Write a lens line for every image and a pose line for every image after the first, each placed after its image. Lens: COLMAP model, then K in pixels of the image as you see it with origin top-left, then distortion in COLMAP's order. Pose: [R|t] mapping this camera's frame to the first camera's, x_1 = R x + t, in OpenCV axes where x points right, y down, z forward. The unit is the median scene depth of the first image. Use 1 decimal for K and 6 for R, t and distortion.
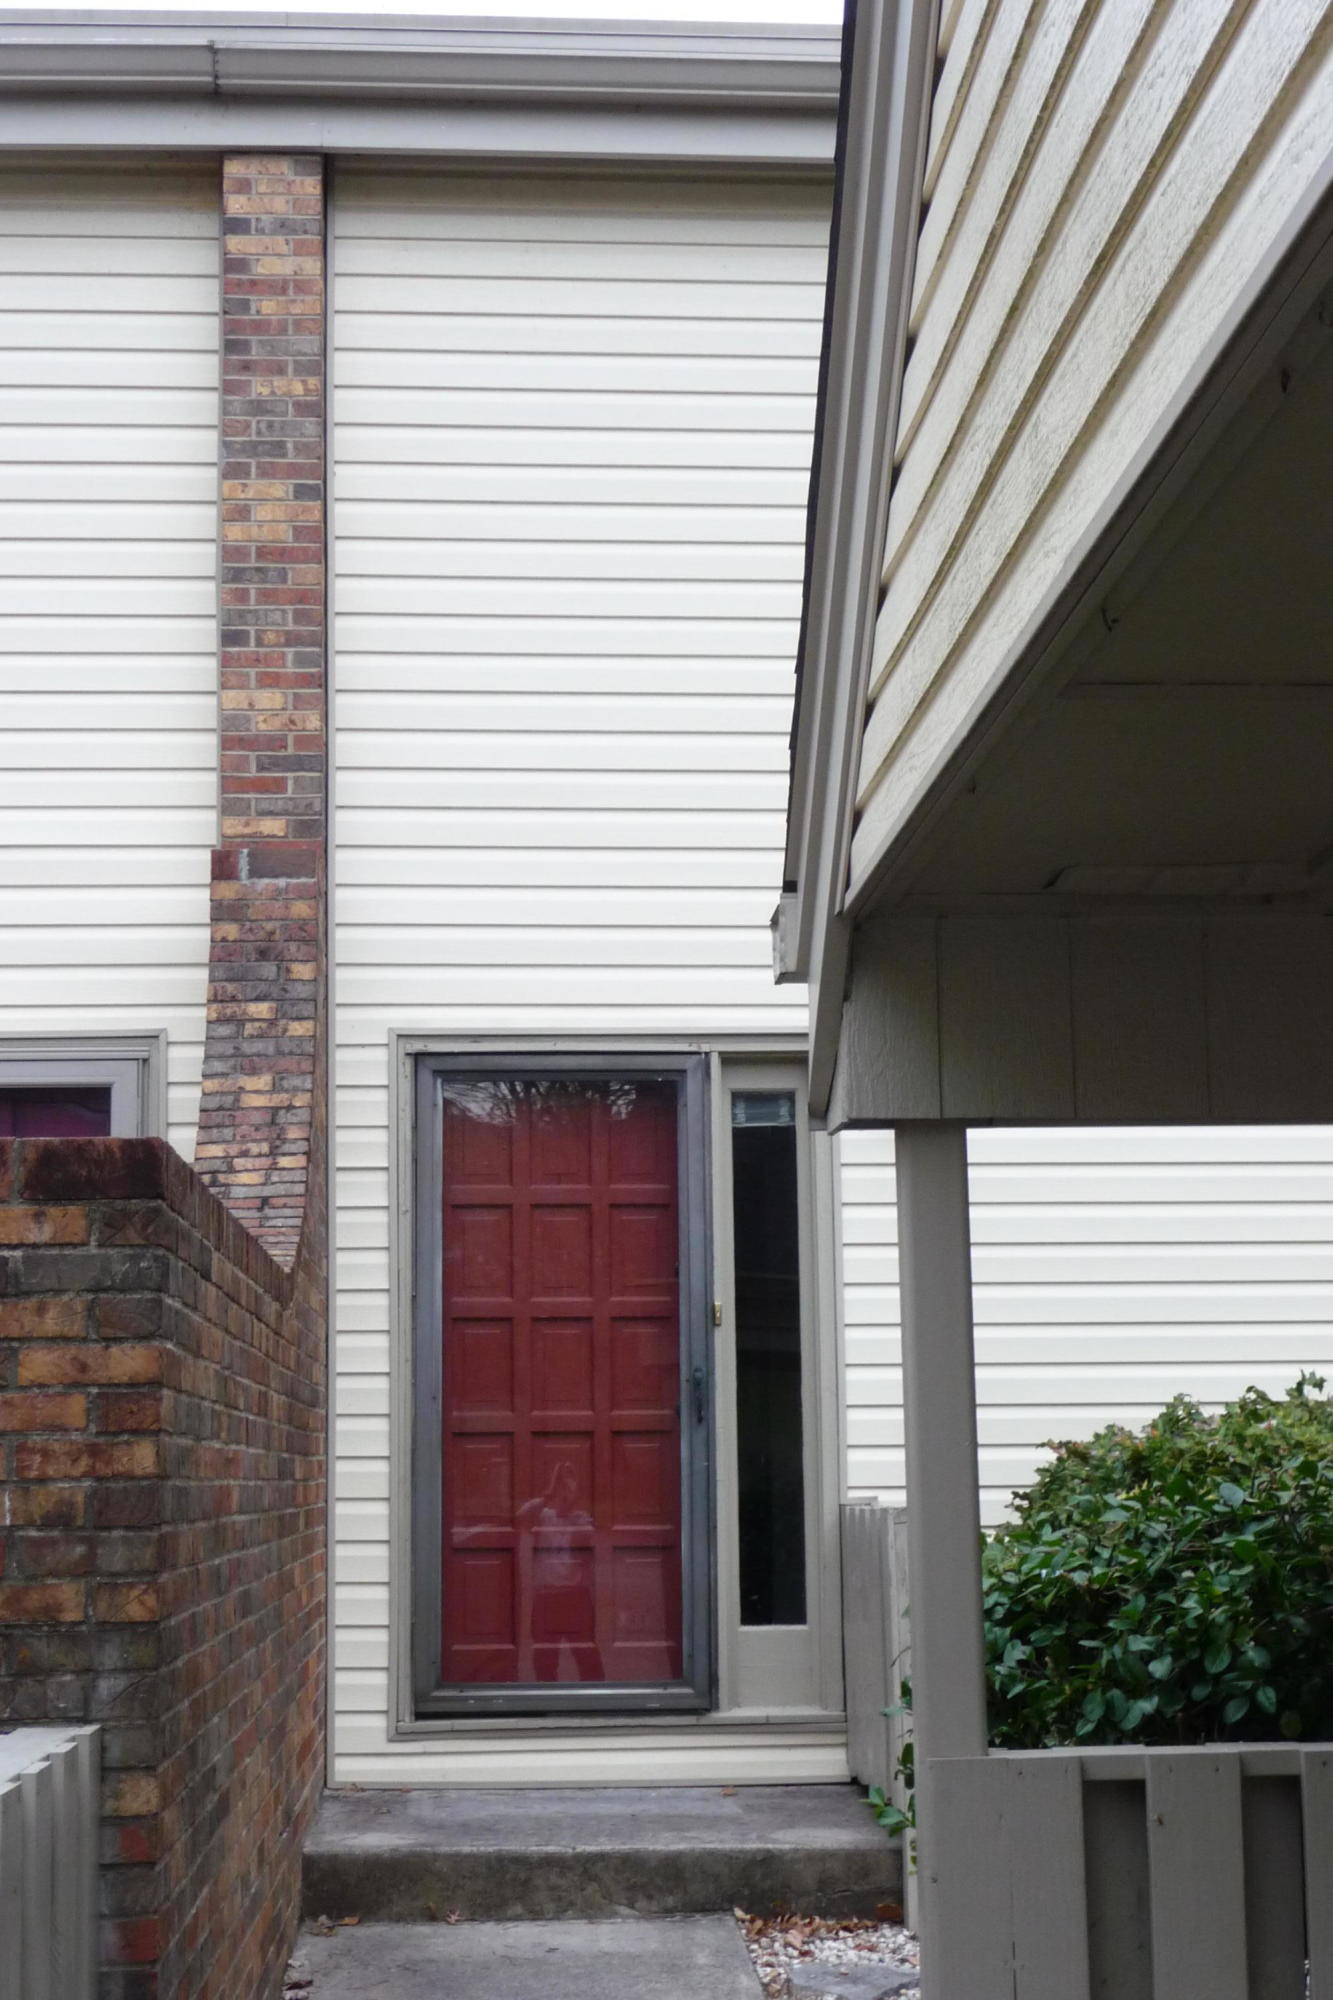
lens RADIAL K [[3176.0, 0, 664.2], [0, 3176.0, 1011.3], [0, 0, 1]] dist [-0.008398, 0.000000]
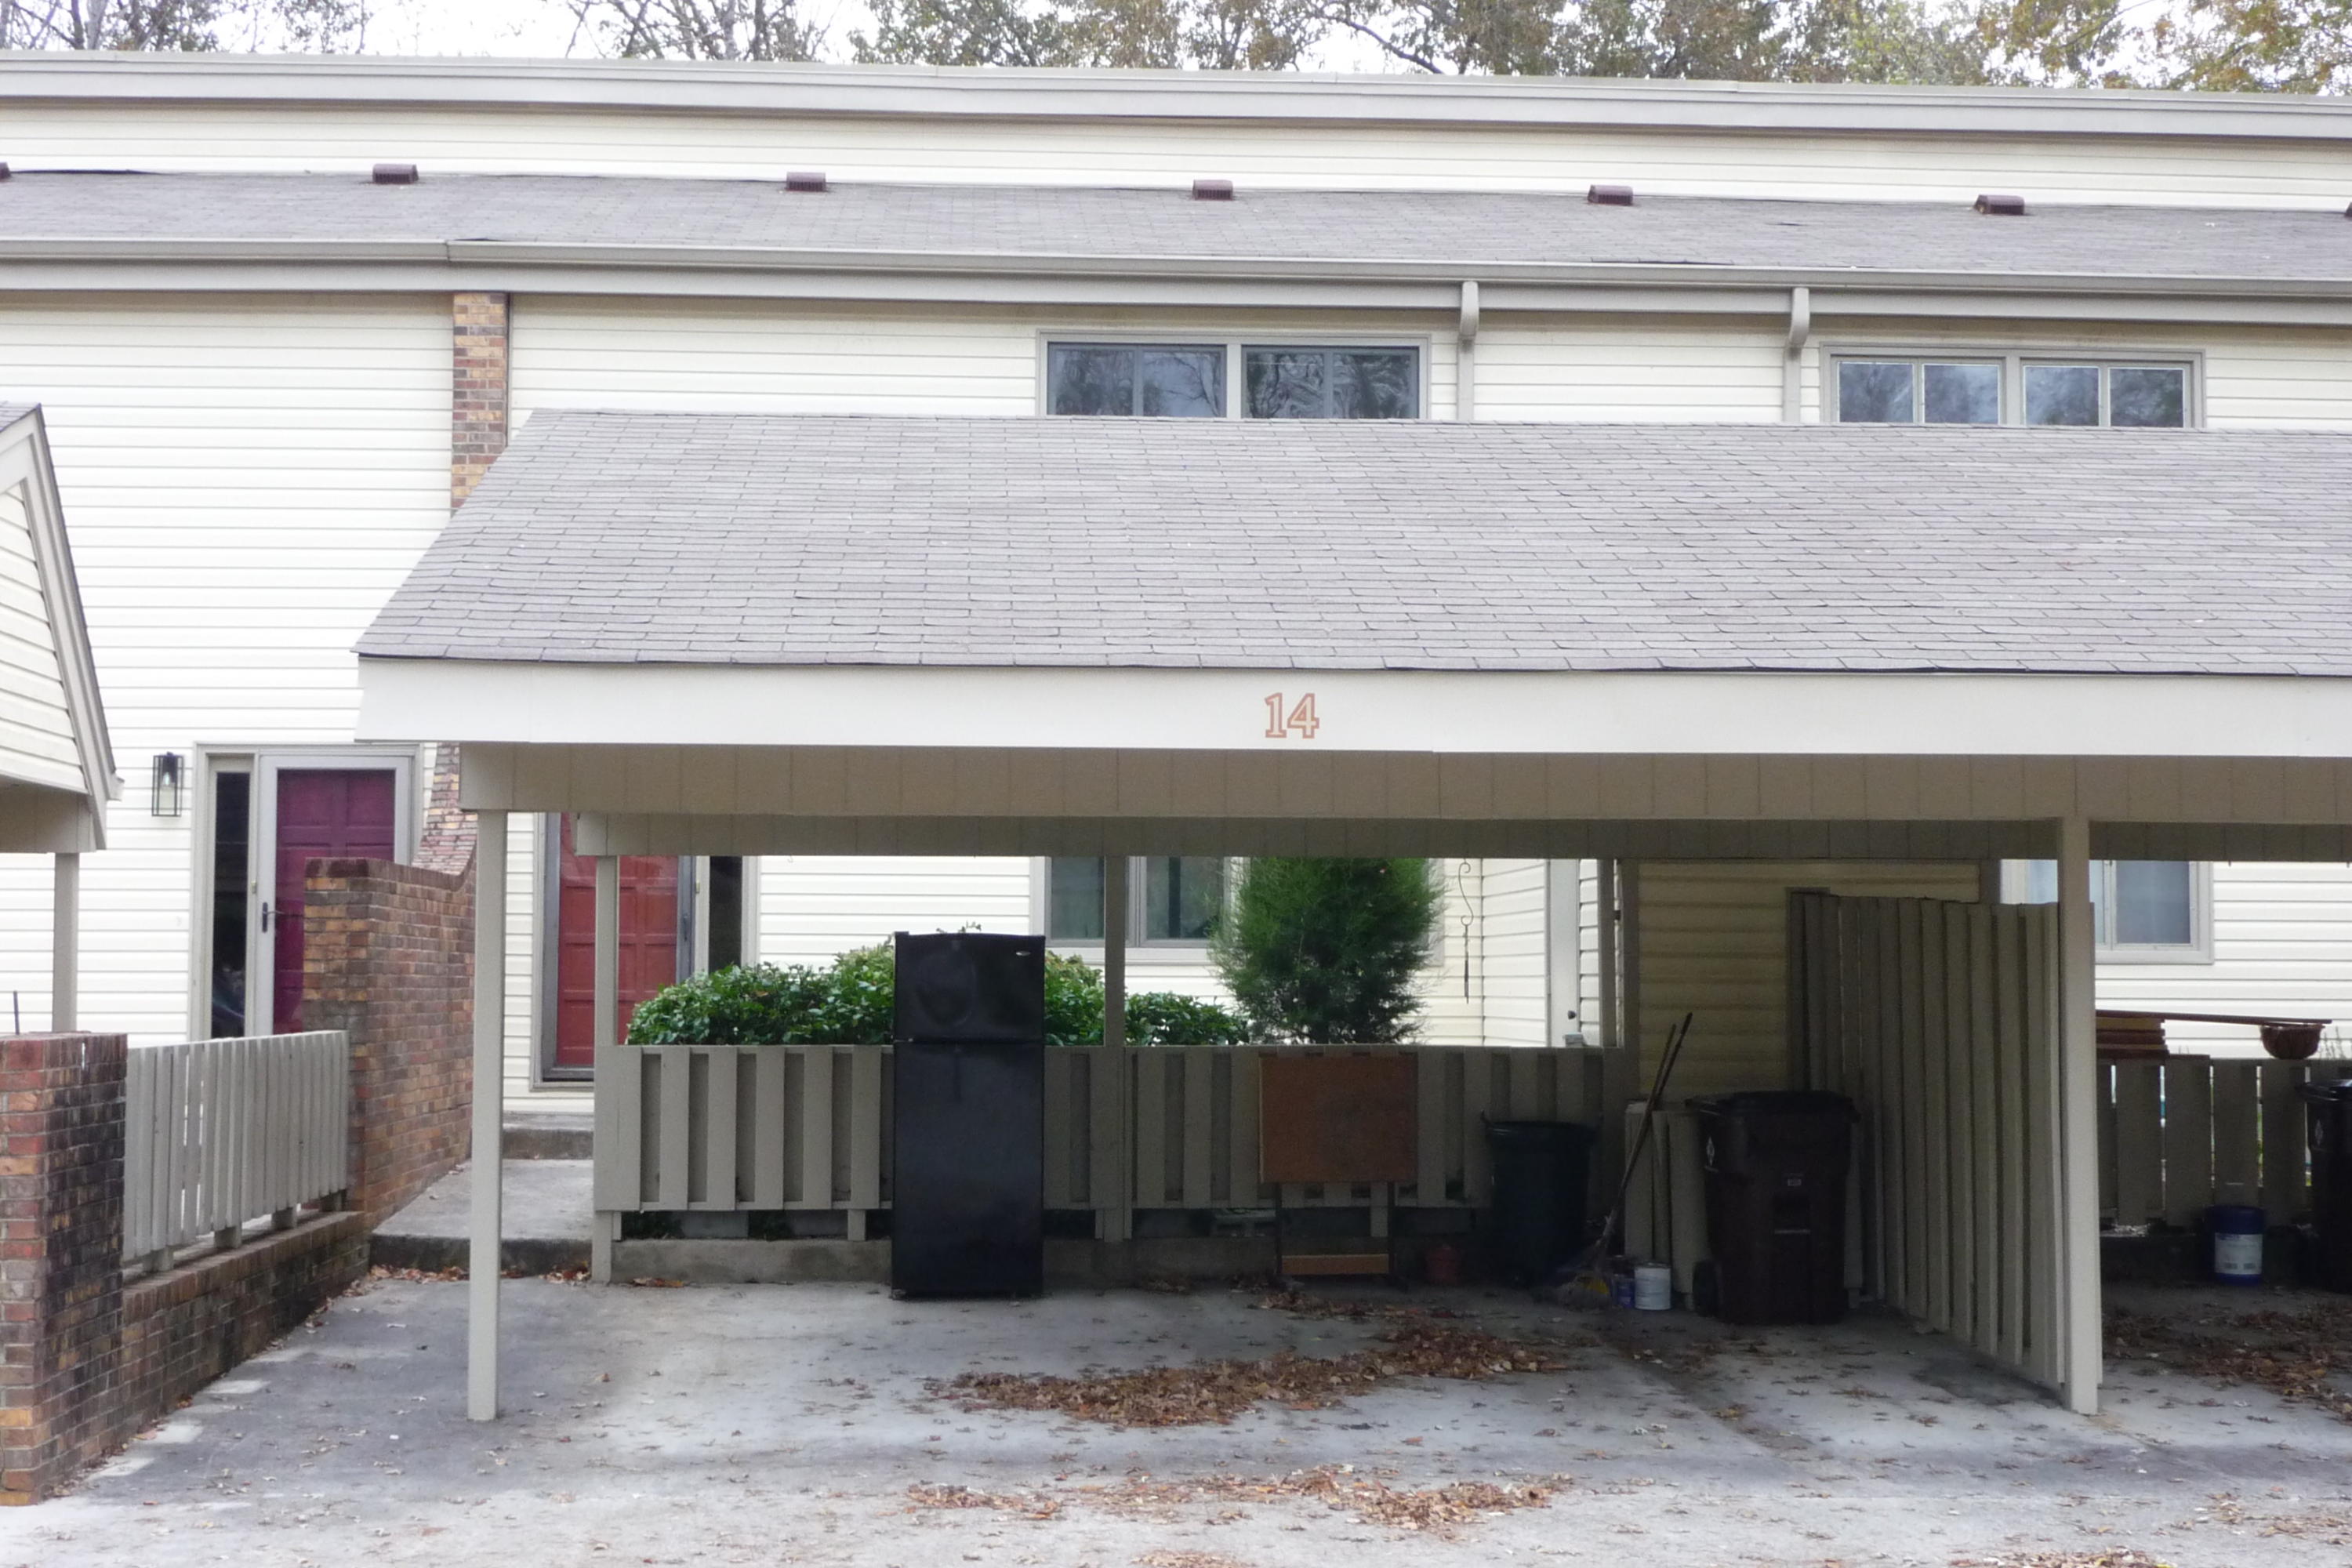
lens RADIAL K [[3735.0, 0, 1176.6], [0, 3735.0, 768.9], [0, 0, 1]] dist [-0.008398, 0.000000]
pose [[0.999851, 0.016985, -0.003001, 0.329289], [-0.016655, 0.995977, 0.088051, -0.194378], [0.004485, -0.087988, 0.996111, -1.361152]]
